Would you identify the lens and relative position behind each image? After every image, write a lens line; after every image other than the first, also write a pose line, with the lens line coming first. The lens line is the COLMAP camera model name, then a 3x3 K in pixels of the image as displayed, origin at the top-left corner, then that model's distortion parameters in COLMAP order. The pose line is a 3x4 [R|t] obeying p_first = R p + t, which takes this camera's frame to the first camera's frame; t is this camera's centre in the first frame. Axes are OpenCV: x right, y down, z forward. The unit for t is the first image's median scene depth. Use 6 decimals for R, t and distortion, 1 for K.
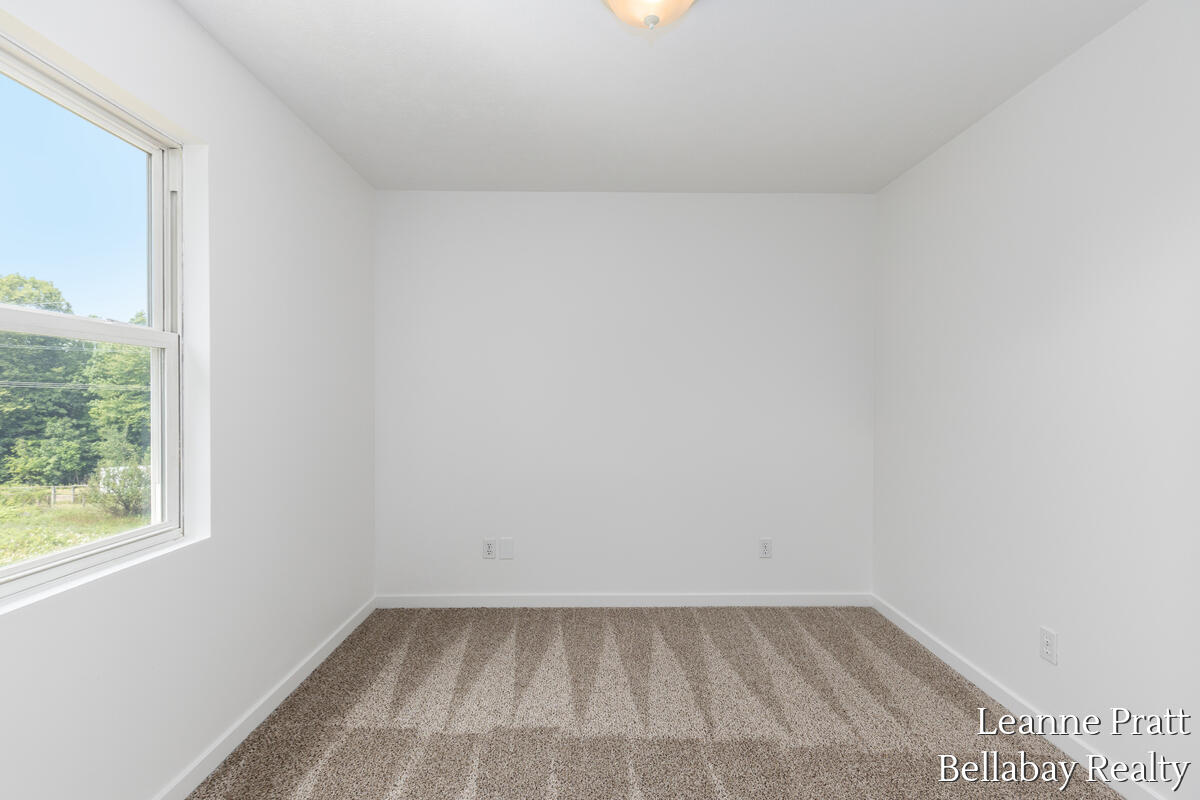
lens RADIAL K [[542.5, 0, 599.9], [0, 542.5, 402.9], [0, 0, 1]] dist [0.002970, 0.000065]
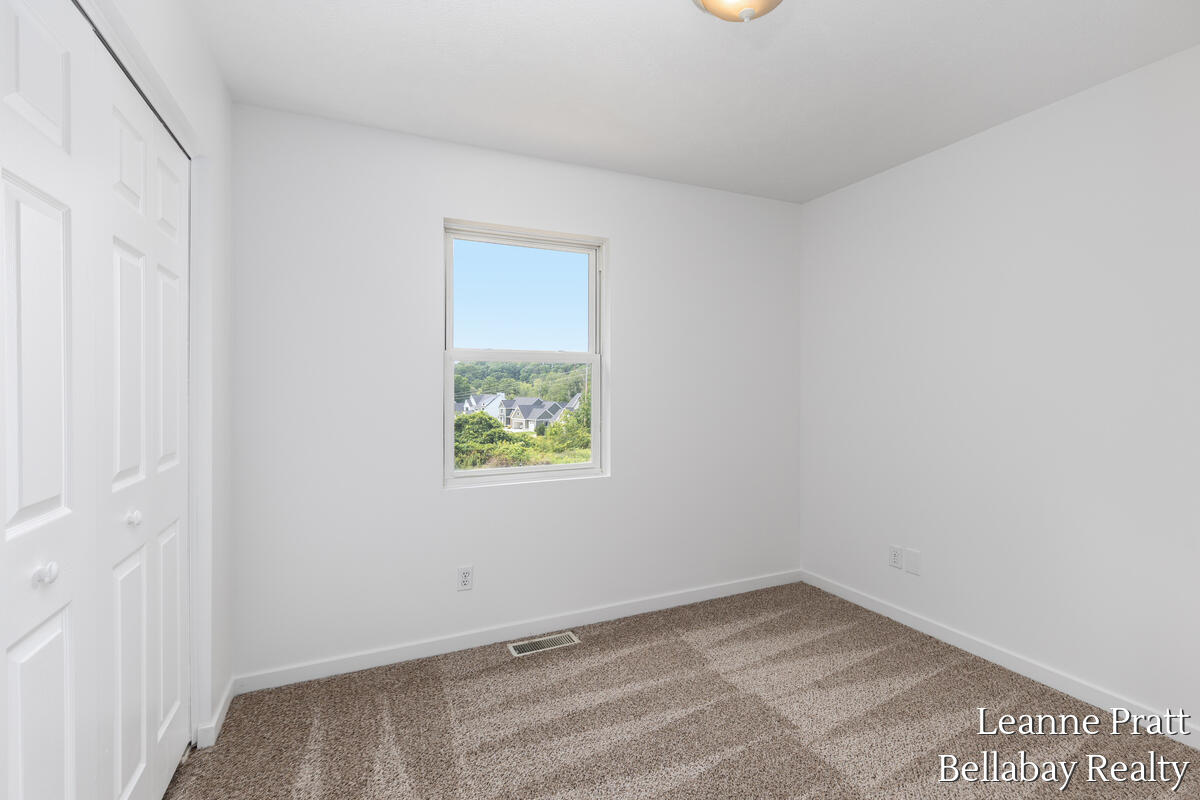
lens RADIAL K [[542.5, 0, 598.4], [0, 542.5, 392.8], [0, 0, 1]] dist [0.002970, 0.000065]
pose [[0.396768, 0.002776, -0.917915, 0.609966], [-0.003506, 0.999993, 0.001509, -0.009065], [0.917912, 0.002619, 0.396775, 0.245864]]
